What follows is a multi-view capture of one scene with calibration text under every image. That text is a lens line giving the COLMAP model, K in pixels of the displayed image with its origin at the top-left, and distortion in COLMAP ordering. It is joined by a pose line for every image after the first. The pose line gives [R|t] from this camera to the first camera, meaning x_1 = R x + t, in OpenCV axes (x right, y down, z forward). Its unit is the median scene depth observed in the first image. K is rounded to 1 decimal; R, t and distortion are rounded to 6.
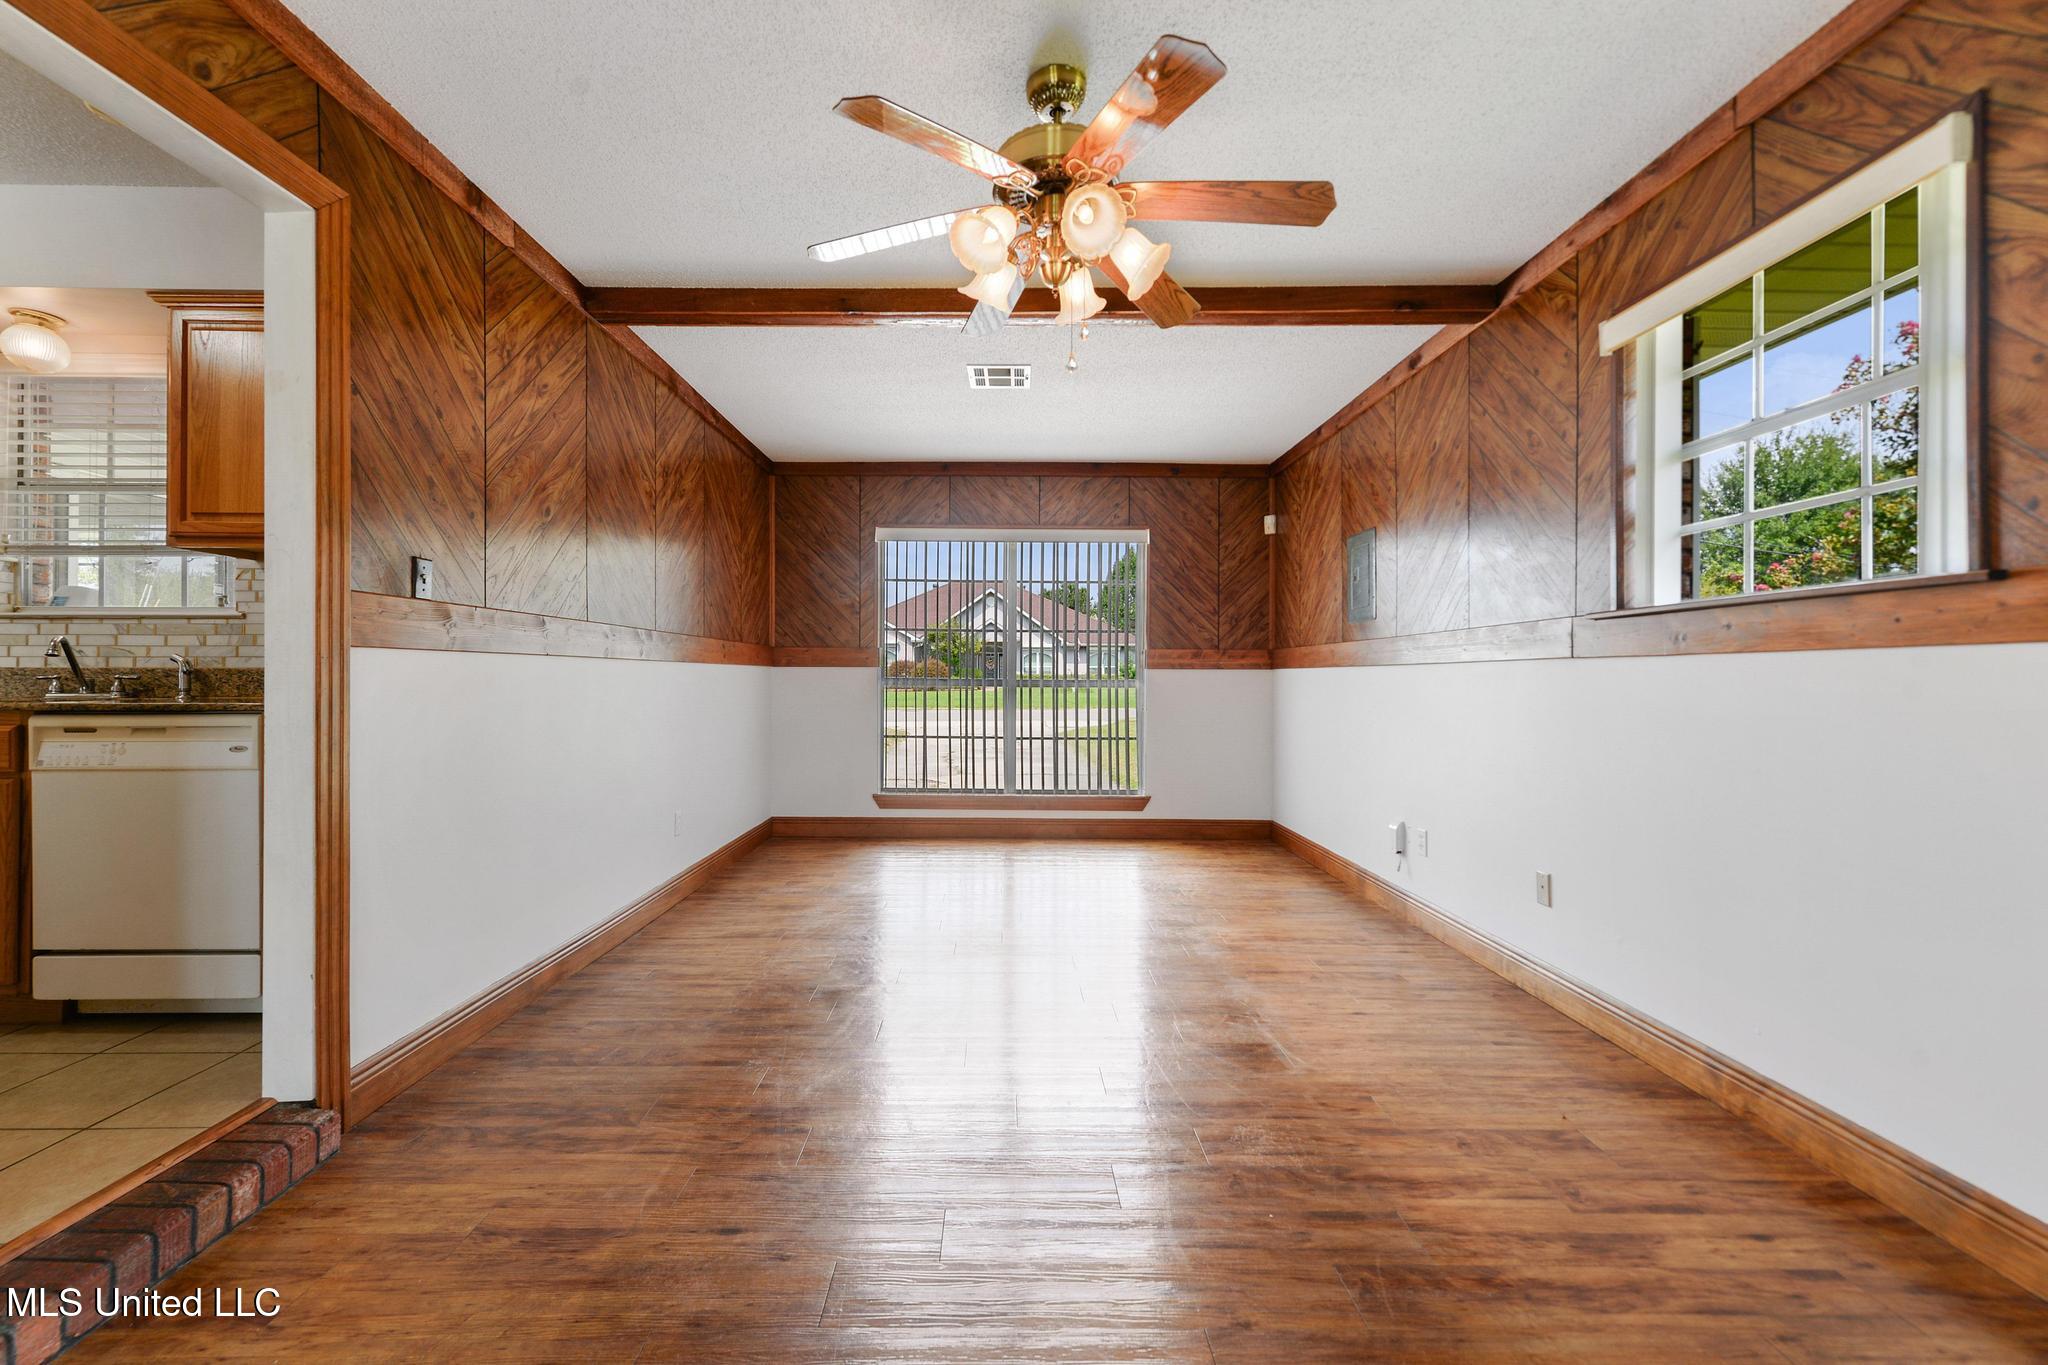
lens RADIAL K [[834.6, 0, 1005.8], [0, 834.6, 669.8], [0, 0, 1]] dist [0.012032, 0.000330]
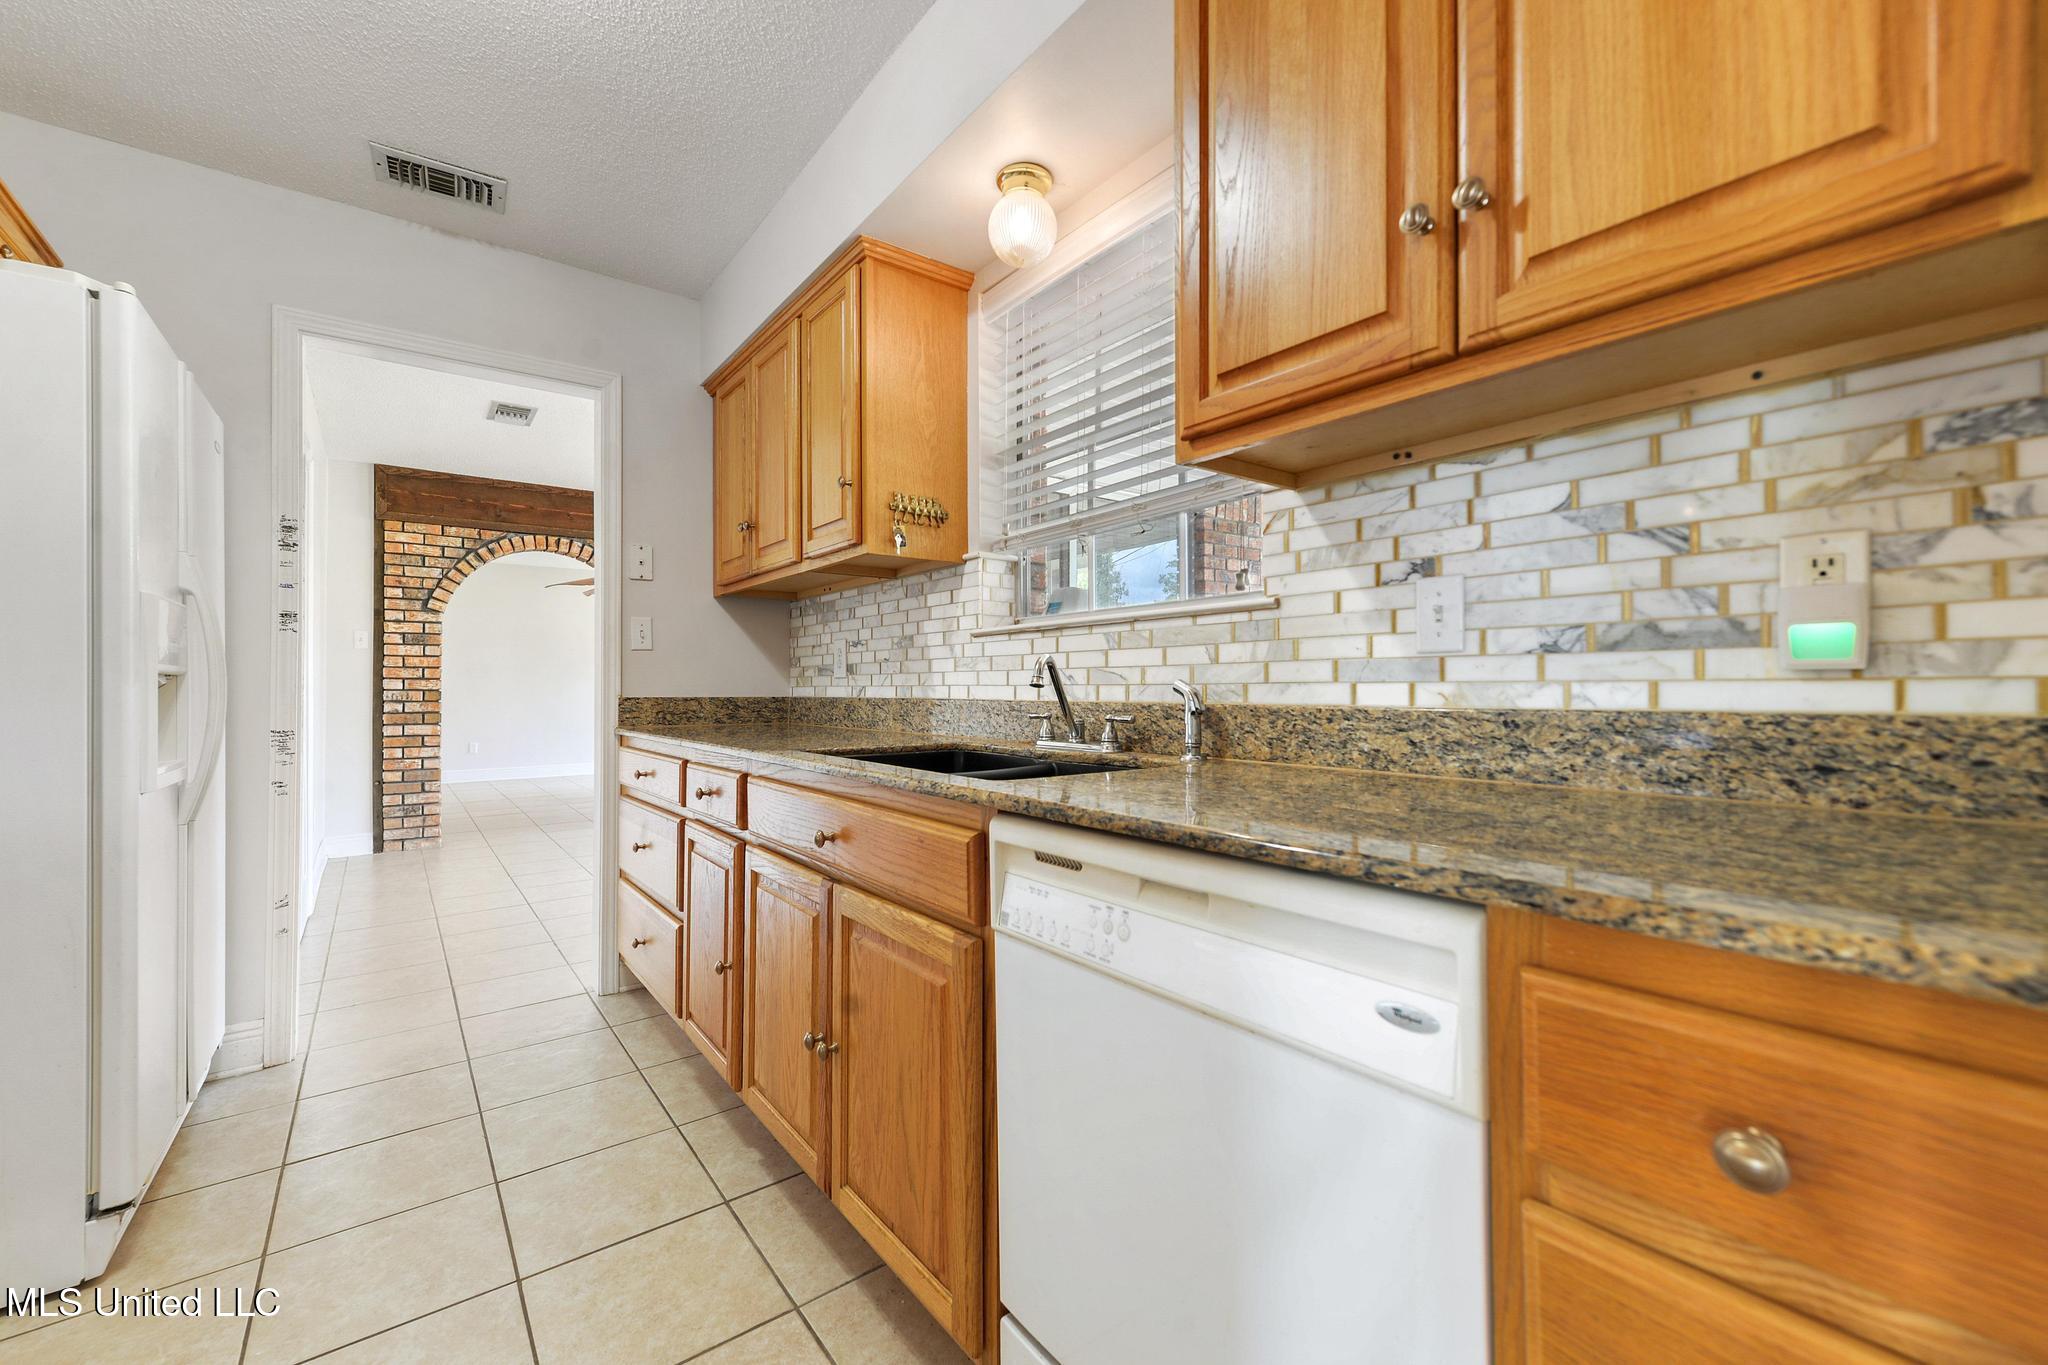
lens RADIAL K [[834.6, 0, 1010.3], [0, 834.6, 682.0], [0, 0, 1]] dist [0.012032, 0.000330]
pose [[0.606096, -0.008730, -0.795344, -0.605180], [0.007983, 0.999956, -0.004892, -0.014996], [0.795352, -0.003384, 0.606139, 0.569991]]
